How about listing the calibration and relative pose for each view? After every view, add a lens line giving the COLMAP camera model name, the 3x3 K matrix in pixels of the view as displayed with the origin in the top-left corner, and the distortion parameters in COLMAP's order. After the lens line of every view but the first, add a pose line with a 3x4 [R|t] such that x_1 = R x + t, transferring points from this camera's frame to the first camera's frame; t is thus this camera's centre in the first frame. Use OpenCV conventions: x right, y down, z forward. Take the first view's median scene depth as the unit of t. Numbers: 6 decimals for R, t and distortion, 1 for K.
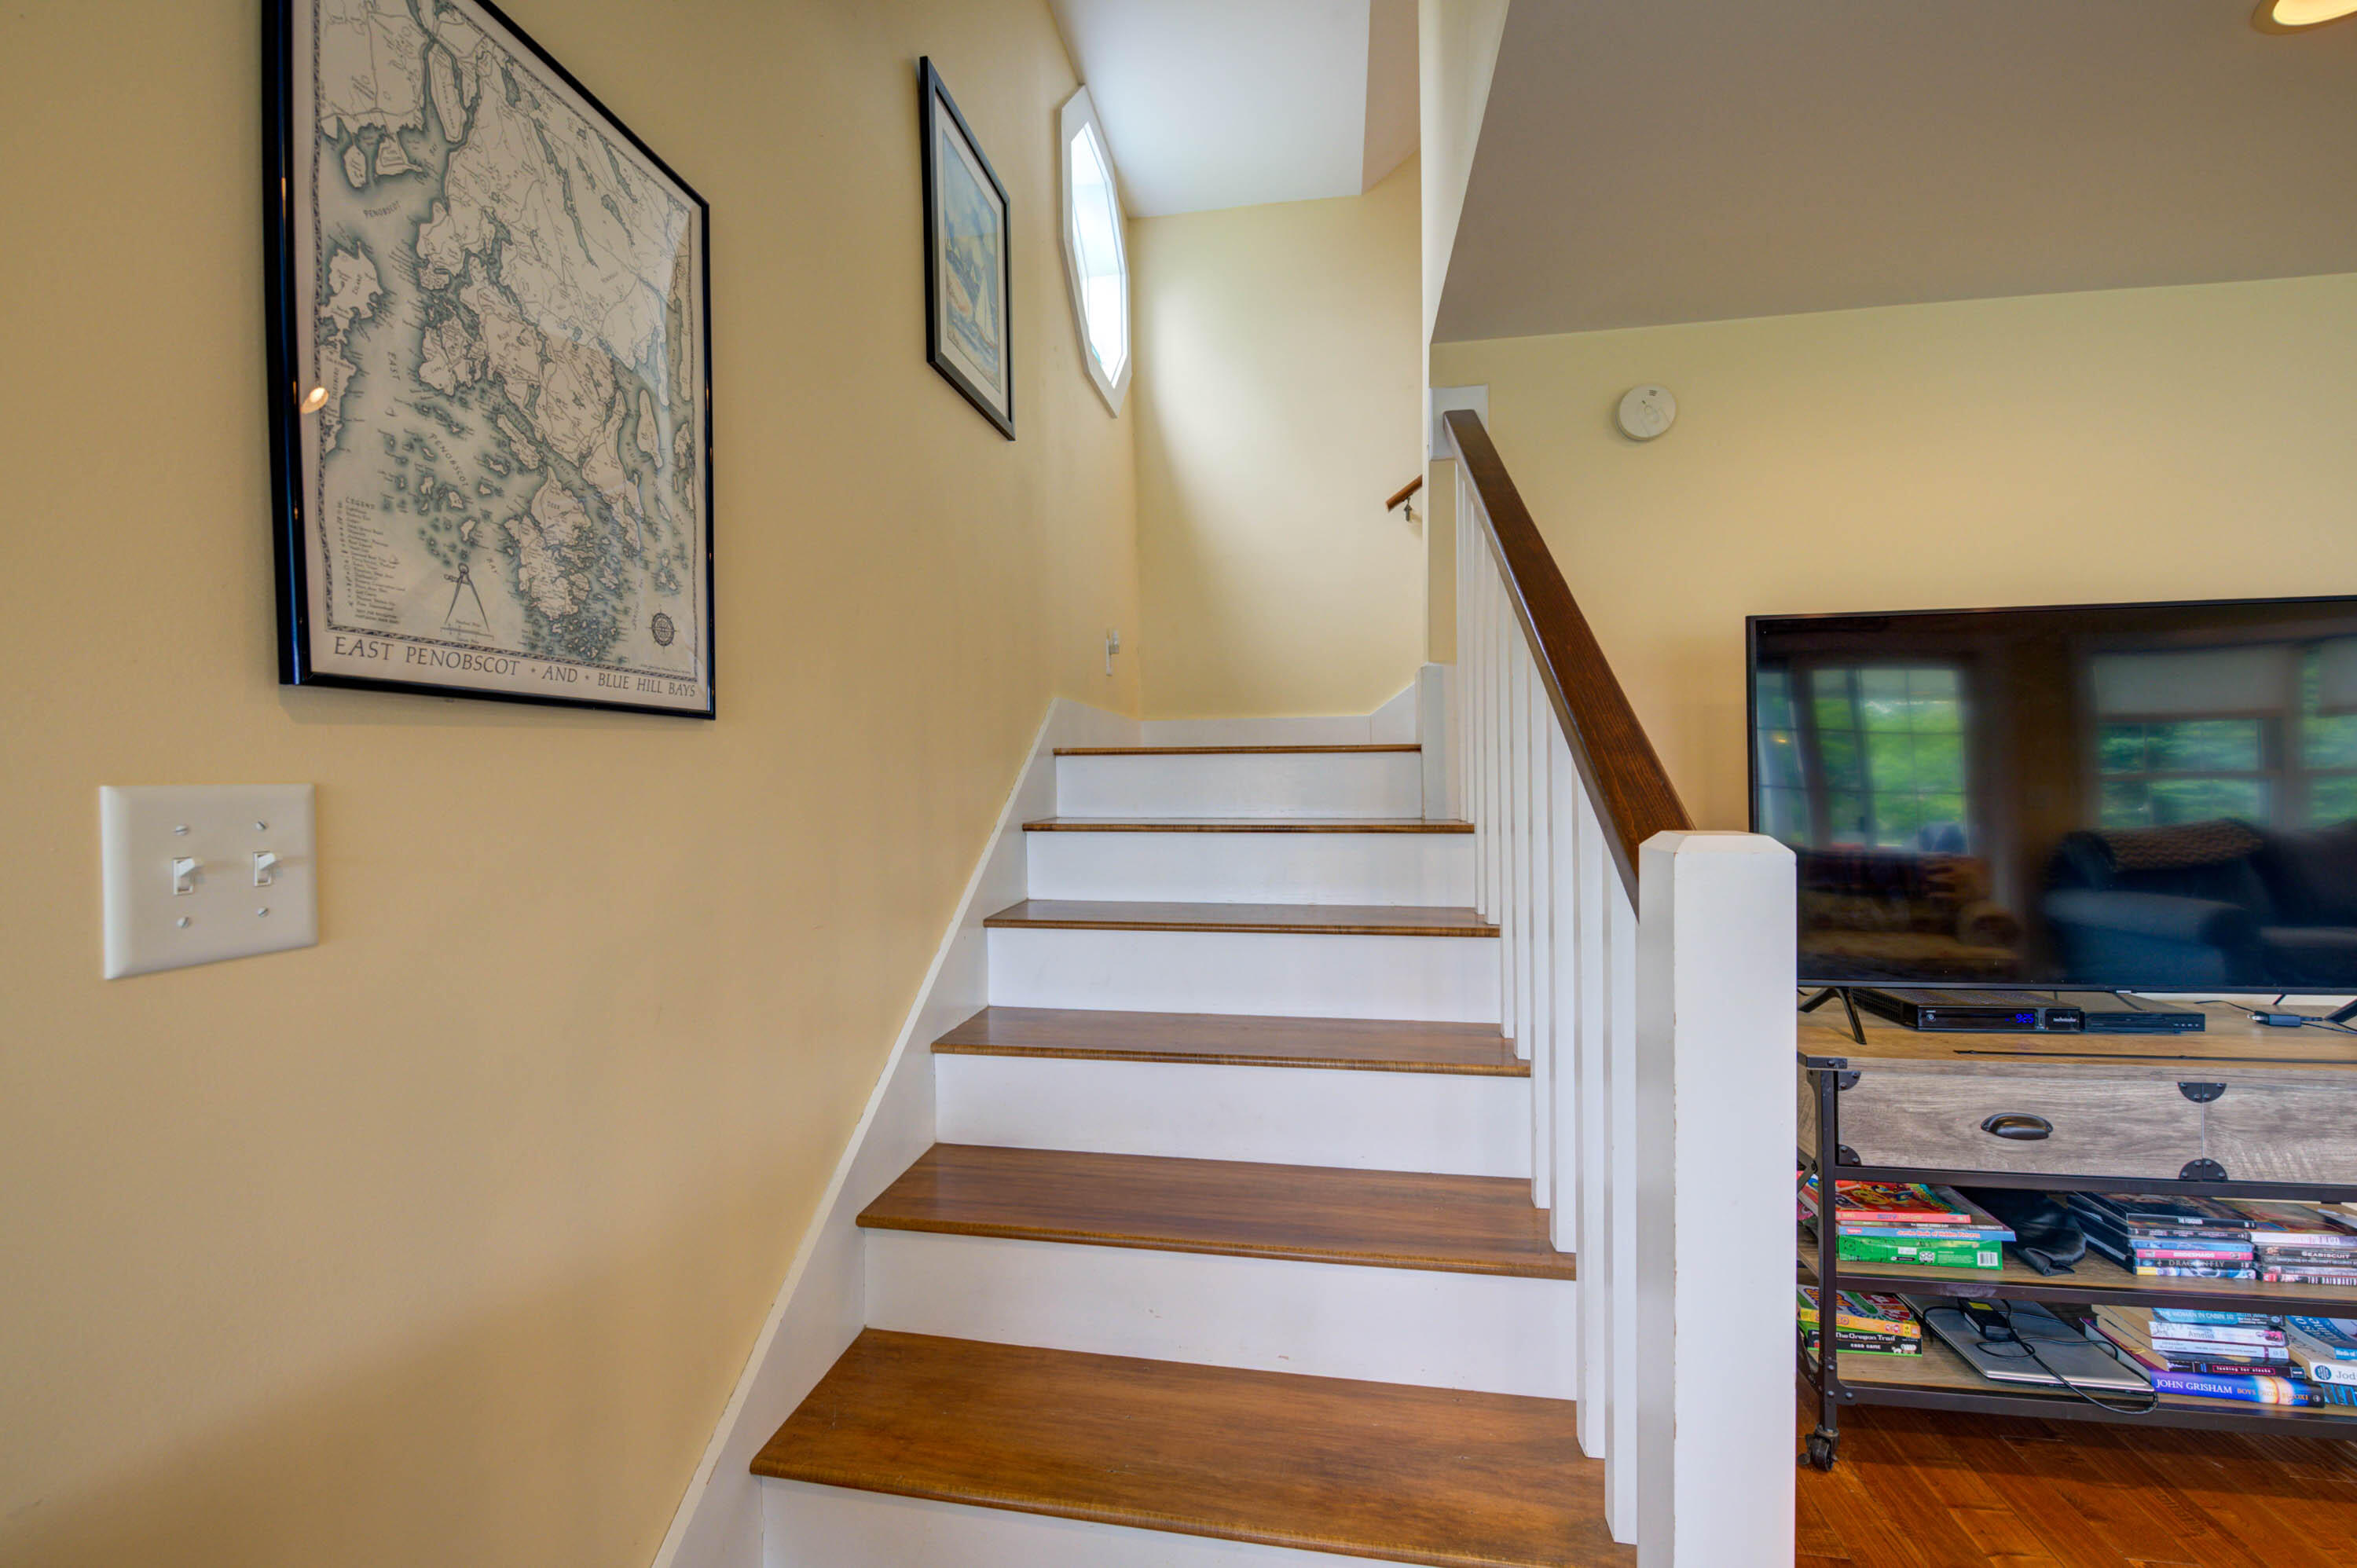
lens RADIAL K [[932.5, 0, 1174.9], [0, 932.5, 784.0], [0, 0, 1]] dist [-0.000058, -0.003324]
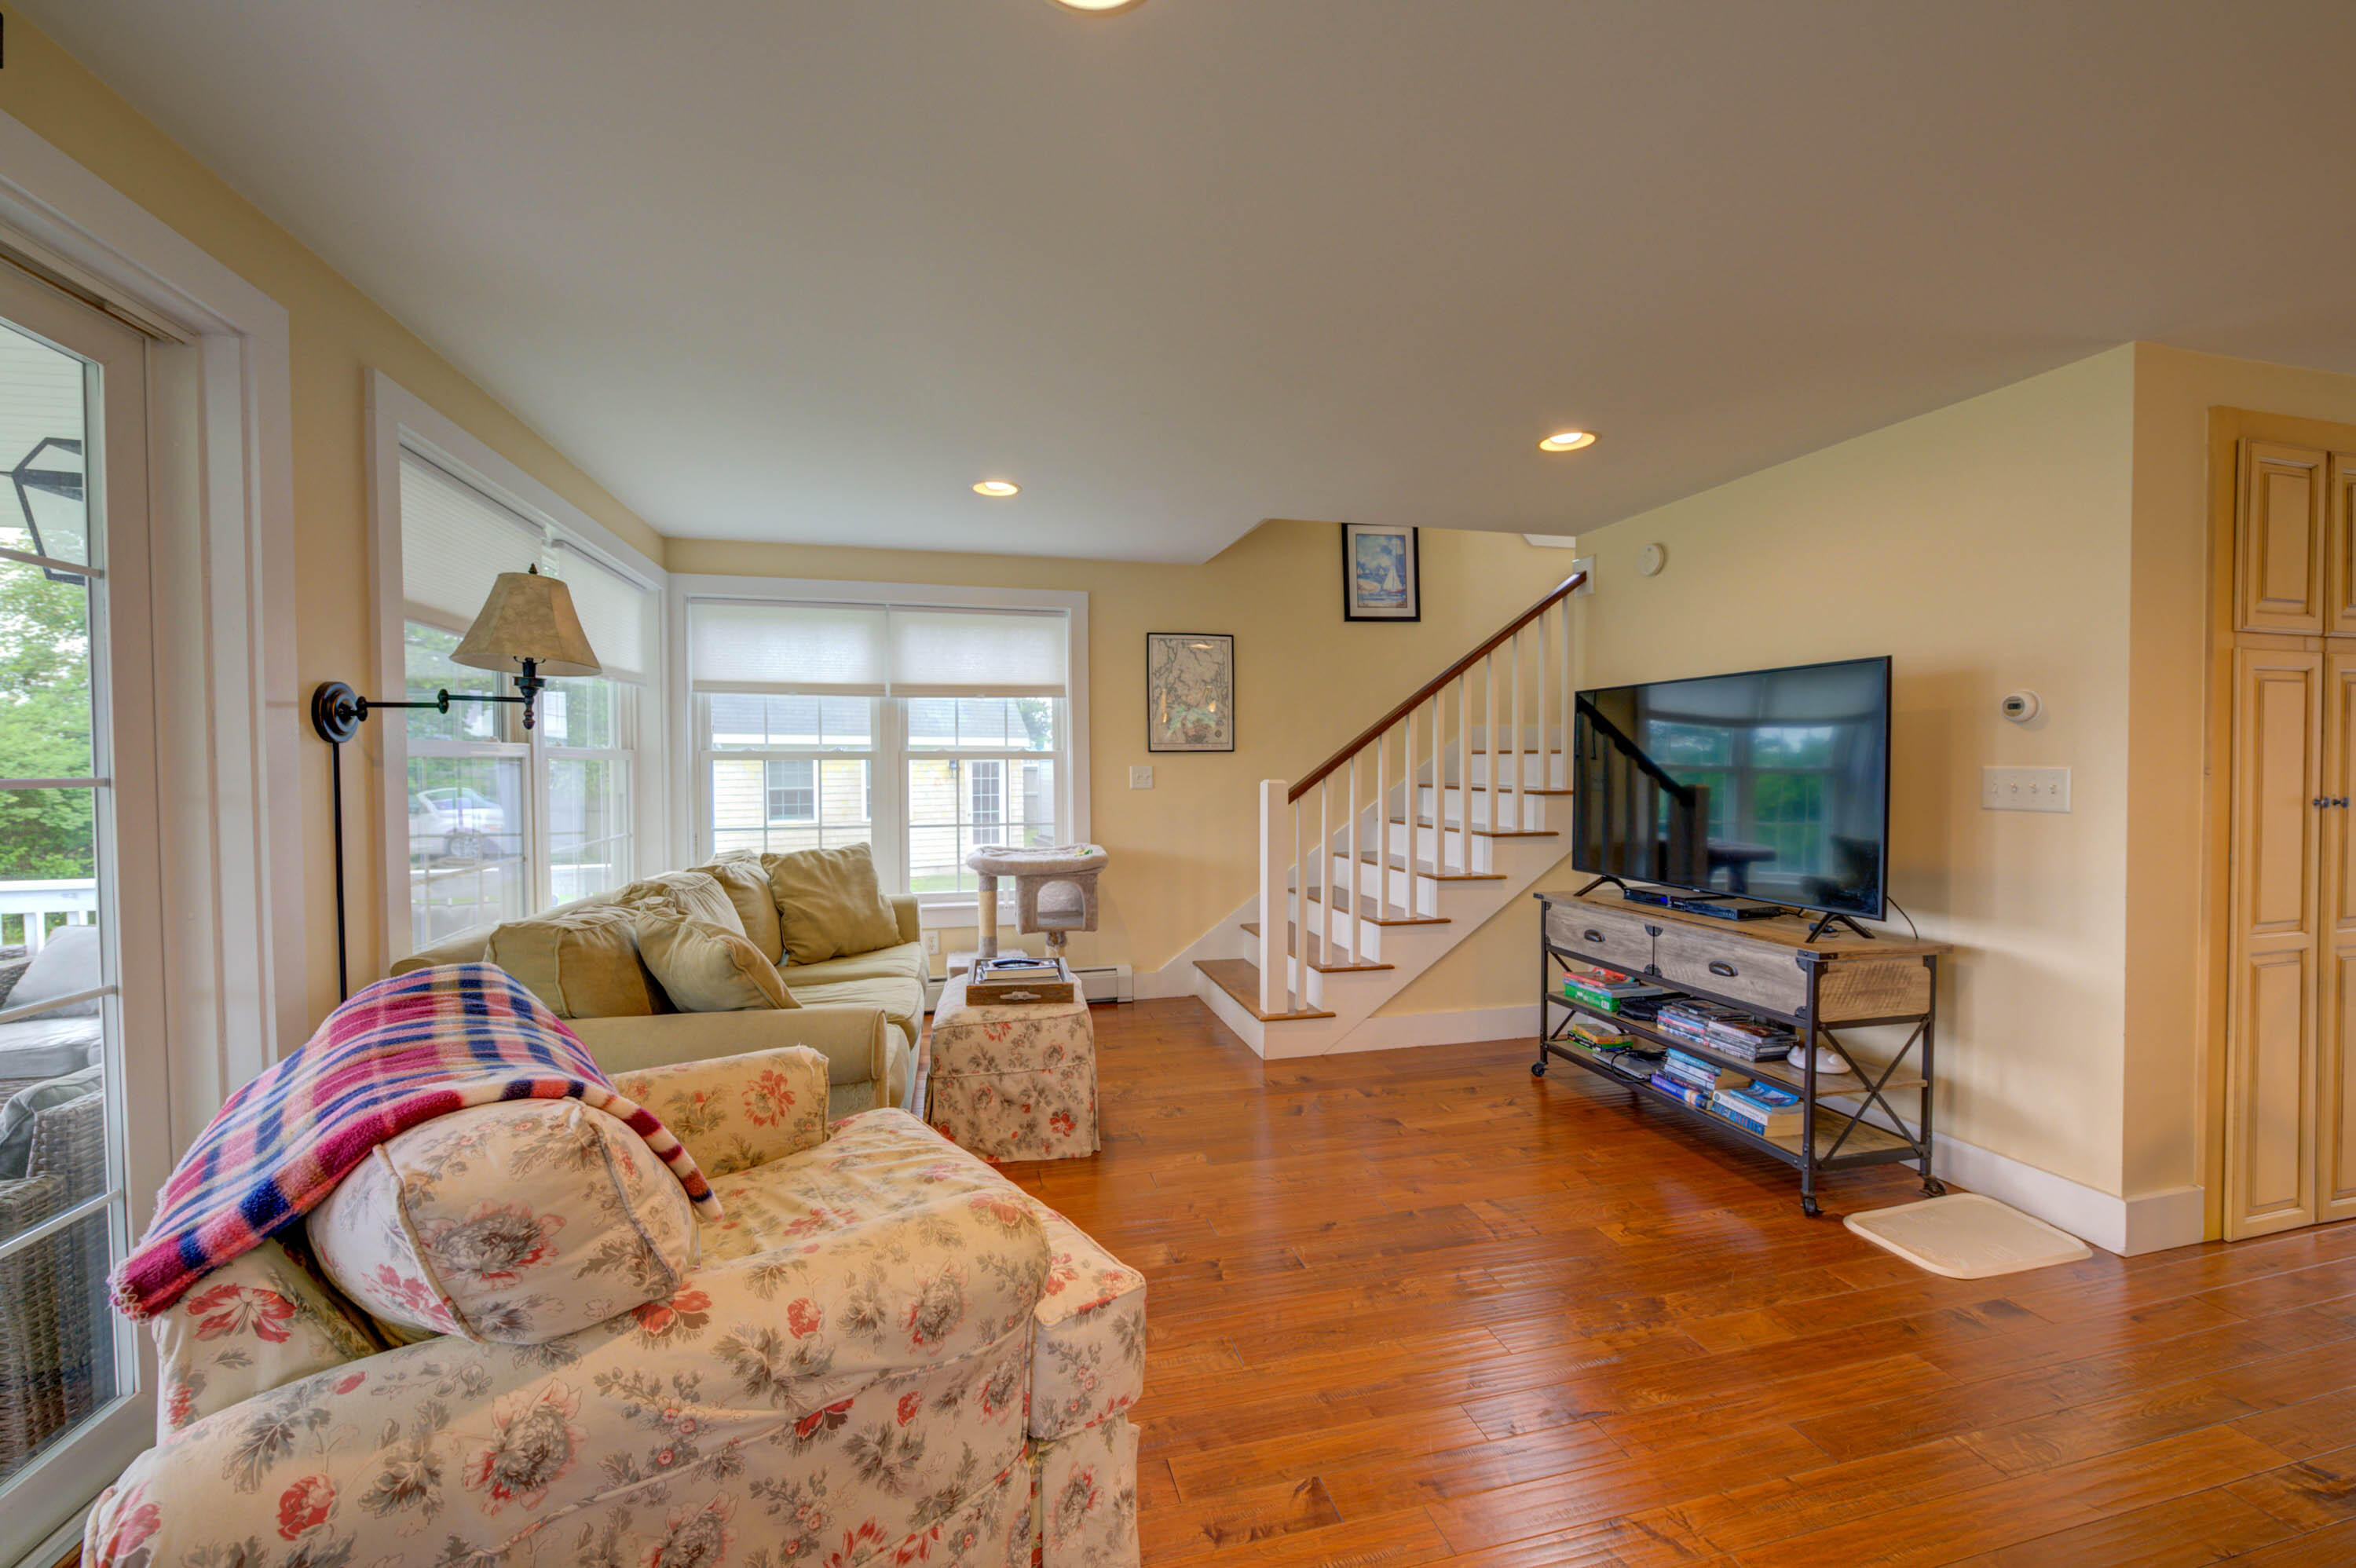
lens RADIAL K [[932.1, 0, 1181.2], [0, 932.1, 782.2], [0, 0, 1]] dist [-0.000058, -0.003324]
pose [[0.402184, 0.030866, -0.915038, 2.509937], [-0.006810, 0.999505, 0.030721, -0.042708], [0.915534, -0.006124, 0.402195, -0.731798]]
